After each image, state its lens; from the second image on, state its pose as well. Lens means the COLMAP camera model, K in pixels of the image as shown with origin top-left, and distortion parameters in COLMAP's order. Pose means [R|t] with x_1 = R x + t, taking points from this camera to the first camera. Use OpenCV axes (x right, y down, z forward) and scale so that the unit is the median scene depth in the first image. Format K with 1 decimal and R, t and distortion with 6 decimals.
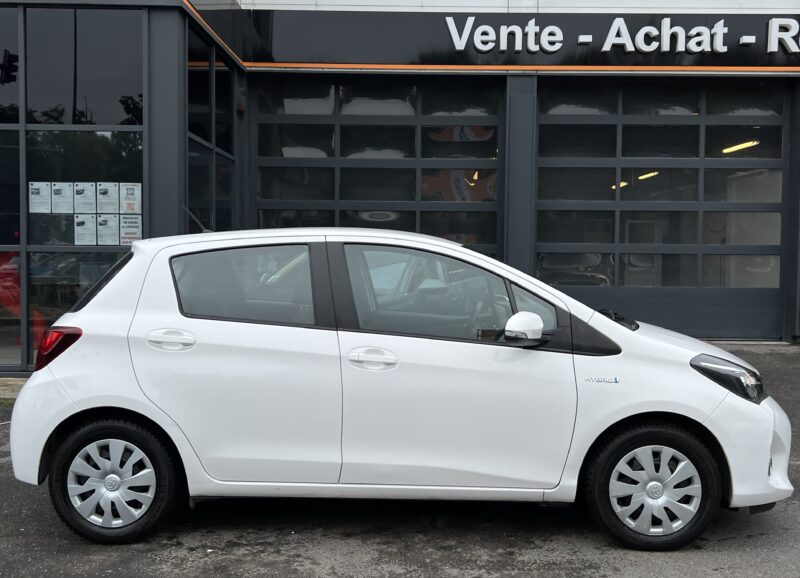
lens RADIAL K [[821.8, 0, 400.0], [0, 821.8, 289.0], [0, 0, 1]] dist [0.054872, -0.037482]
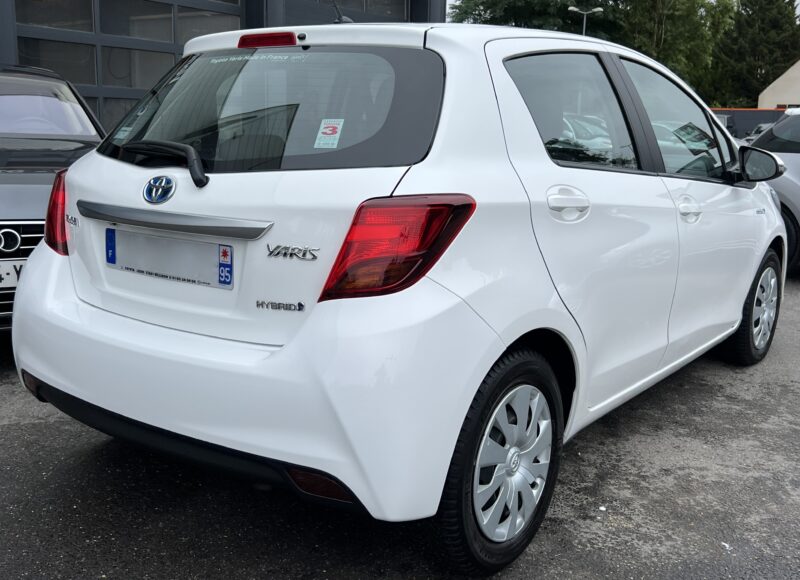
lens RADIAL K [[821.8, 0, 400.0], [0, 821.8, 290.0], [0, 0, 1]] dist [0.054872, -0.037482]
pose [[0.572245, -0.153496, 0.805589, -0.833873], [0.015006, 0.984123, 0.176854, 0.016138], [-0.819945, -0.089115, 0.565463, 0.757184]]
